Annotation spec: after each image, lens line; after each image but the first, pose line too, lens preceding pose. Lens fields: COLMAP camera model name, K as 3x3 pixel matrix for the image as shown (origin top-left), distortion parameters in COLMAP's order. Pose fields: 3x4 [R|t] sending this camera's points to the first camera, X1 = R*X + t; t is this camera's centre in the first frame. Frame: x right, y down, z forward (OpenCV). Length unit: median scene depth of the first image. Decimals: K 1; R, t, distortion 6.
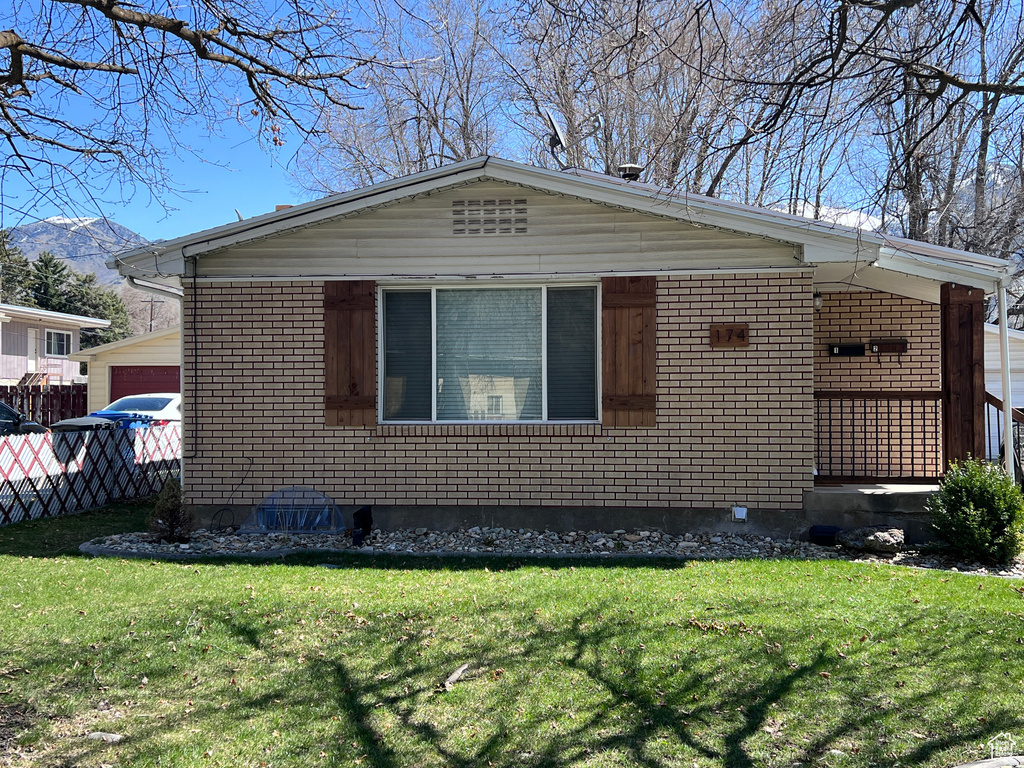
lens RADIAL K [[1078.0, 0, 506.4], [0, 1078.0, 384.5], [0, 0, 1]] dist [0.051786, 0.000000]
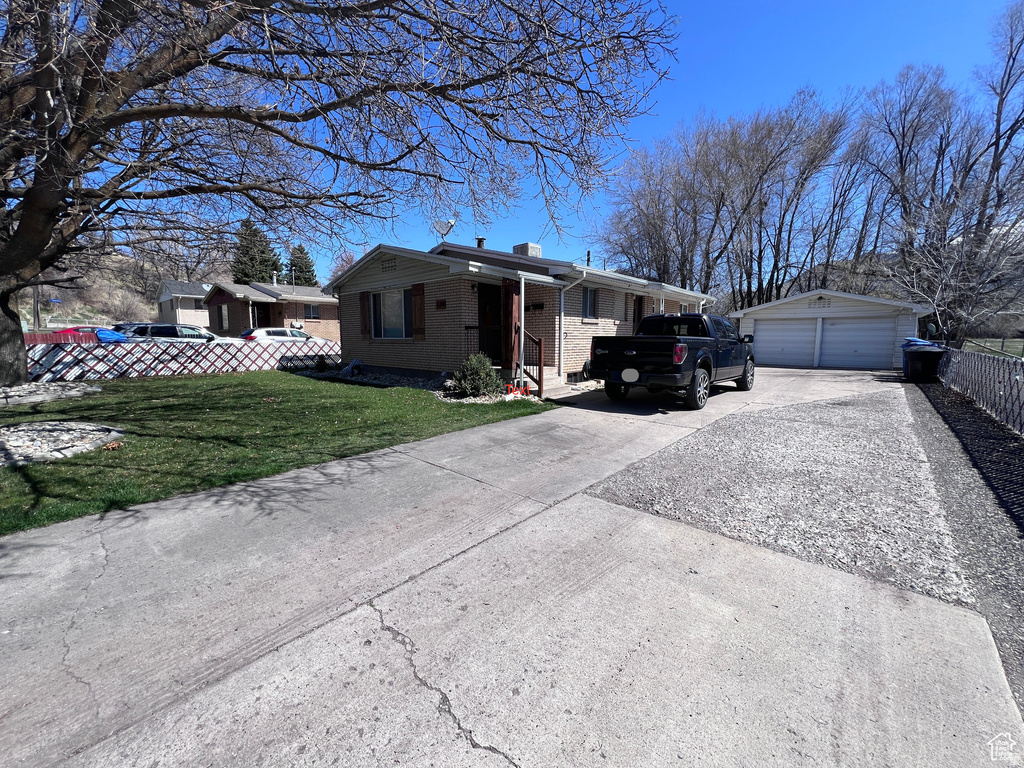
lens RADIAL K [[411.5, 0, 512.7], [0, 411.5, 385.4], [0, 0, 1]] dist [-0.000699, 0.000612]
pose [[0.826842, 0.068042, -0.558303, 0.887172], [0.005555, 0.991619, 0.129077, 0.019305], [0.562406, -0.109827, 0.819535, 0.265659]]
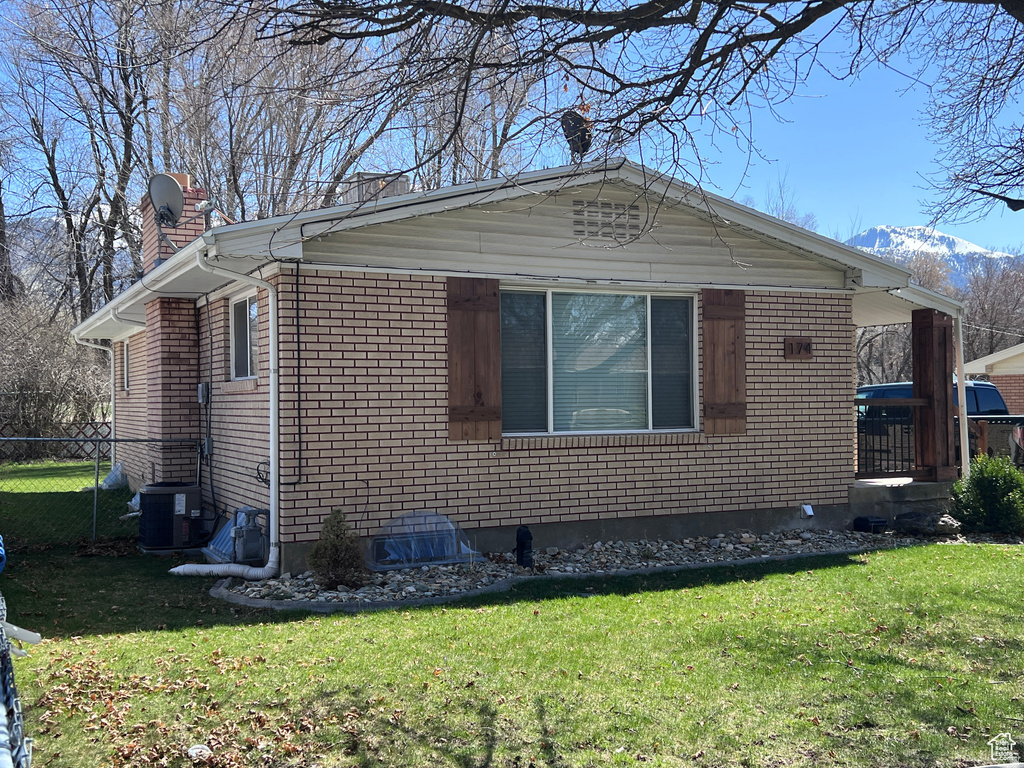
lens RADIAL K [[1078.0, 0, 501.2], [0, 1078.0, 391.3], [0, 0, 1]] dist [0.051786, 0.000000]
pose [[0.835151, -0.000765, 0.550021, -0.631936], [-0.000529, 0.999997, 0.002194, -0.004083], [-0.550021, -0.002123, 0.835148, 0.245334]]
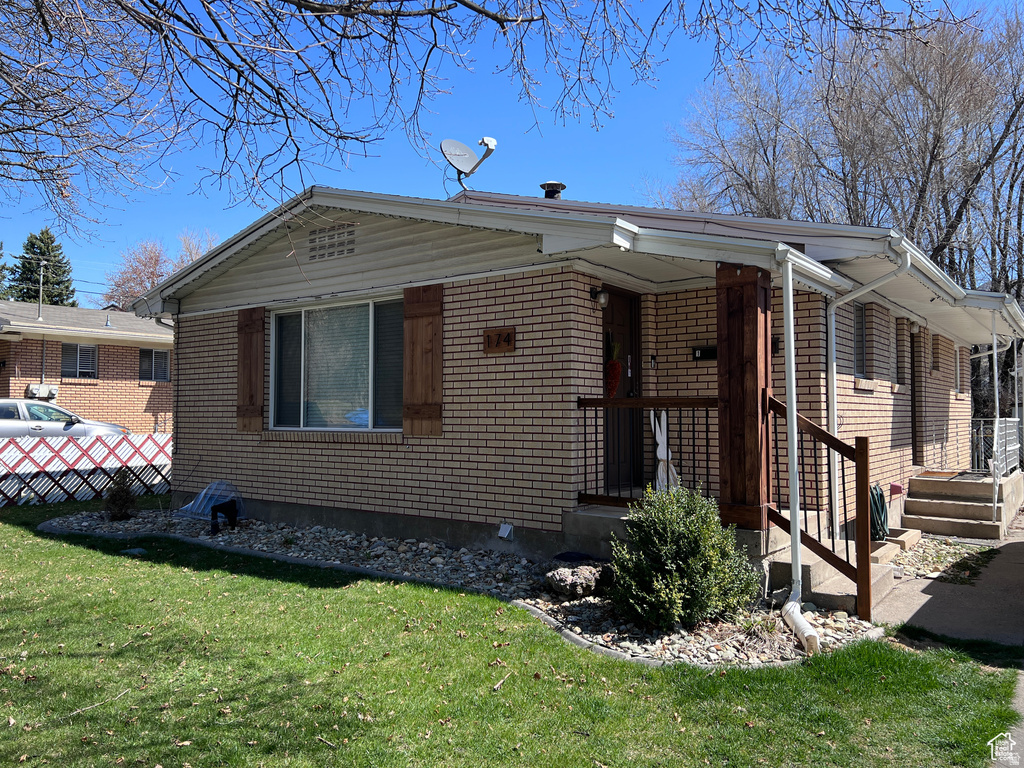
lens RADIAL K [[772.0, 0, 521.5], [0, 772.0, 380.6], [0, 0, 1]] dist [0.056512, -0.018434]
pose [[0.873041, -0.018364, -0.487300, 0.537726], [0.005838, 0.999613, -0.027212, 0.008055], [0.487611, 0.020912, 0.872810, 0.413288]]
